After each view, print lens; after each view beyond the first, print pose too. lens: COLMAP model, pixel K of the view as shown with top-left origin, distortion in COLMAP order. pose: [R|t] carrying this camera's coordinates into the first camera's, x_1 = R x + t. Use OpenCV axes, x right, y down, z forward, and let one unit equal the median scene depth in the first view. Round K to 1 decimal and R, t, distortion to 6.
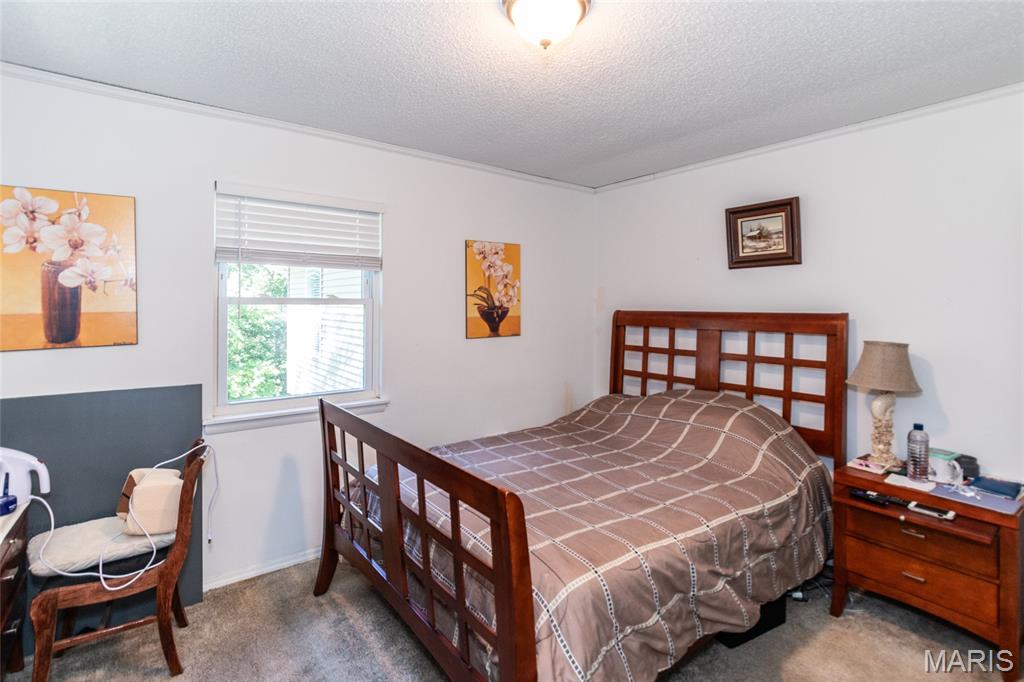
lens RADIAL K [[488.0, 0, 509.4], [0, 488.0, 306.0], [0, 0, 1]] dist [0.000427, 0.000209]
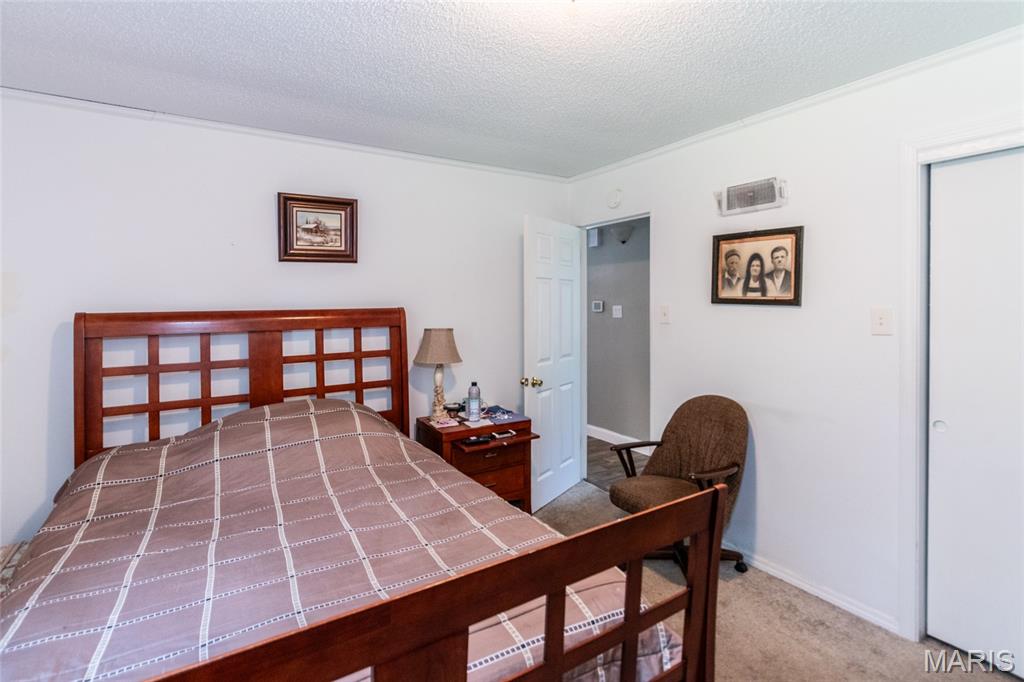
lens RADIAL K [[488.0, 0, 509.4], [0, 488.0, 306.0], [0, 0, 1]] dist [0.000427, 0.000209]
pose [[0.088575, -0.015711, 0.995946, -0.426715], [0.012983, 0.999809, 0.014617, -0.002562], [-0.995985, 0.011636, 0.088762, 0.552110]]
